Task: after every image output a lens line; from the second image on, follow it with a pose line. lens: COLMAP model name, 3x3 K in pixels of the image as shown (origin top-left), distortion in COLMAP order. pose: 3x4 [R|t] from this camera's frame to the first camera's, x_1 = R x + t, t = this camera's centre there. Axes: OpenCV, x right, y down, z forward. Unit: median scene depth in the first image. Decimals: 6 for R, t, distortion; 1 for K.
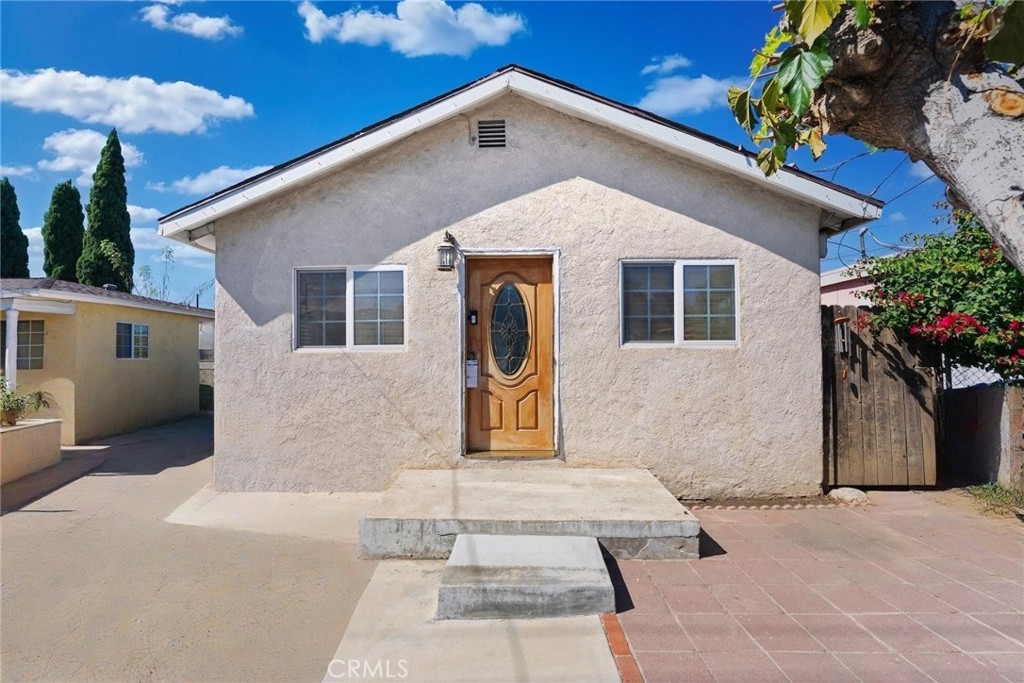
lens RADIAL K [[420.5, 0, 507.5], [0, 420.5, 342.7], [0, 0, 1]] dist [-0.000605, -0.001069]
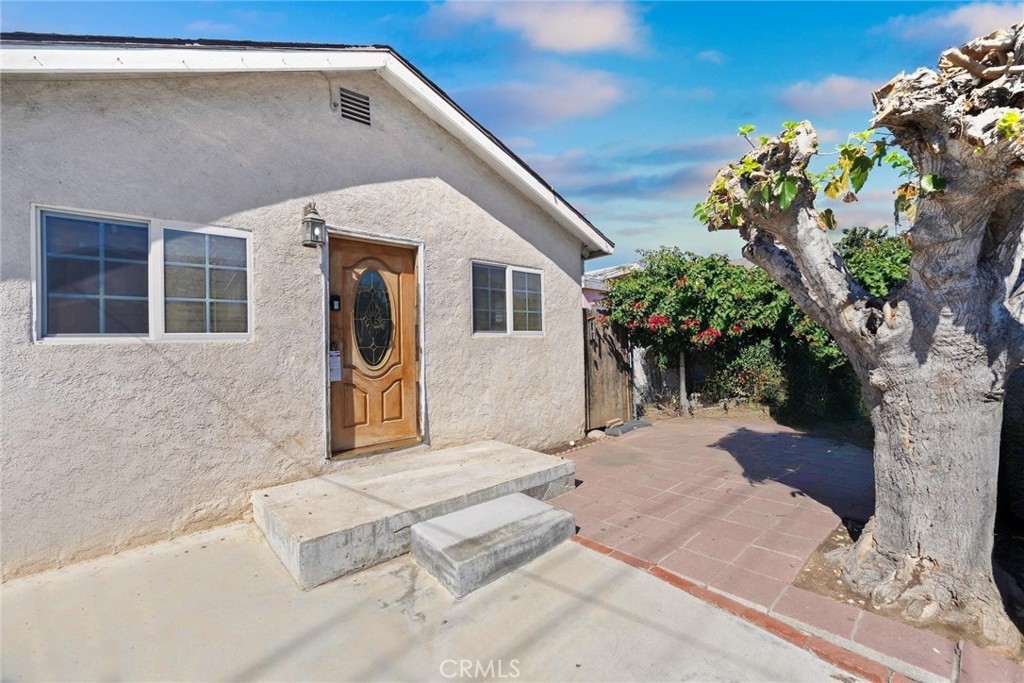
lens RADIAL K [[420.5, 0, 504.0], [0, 420.5, 338.0], [0, 0, 1]] dist [-0.000605, -0.001069]
pose [[0.743268, -0.000075, 0.668994, -0.426315], [0.006185, 0.999958, -0.006760, 0.023439], [-0.668965, 0.009162, 0.743237, 0.096568]]
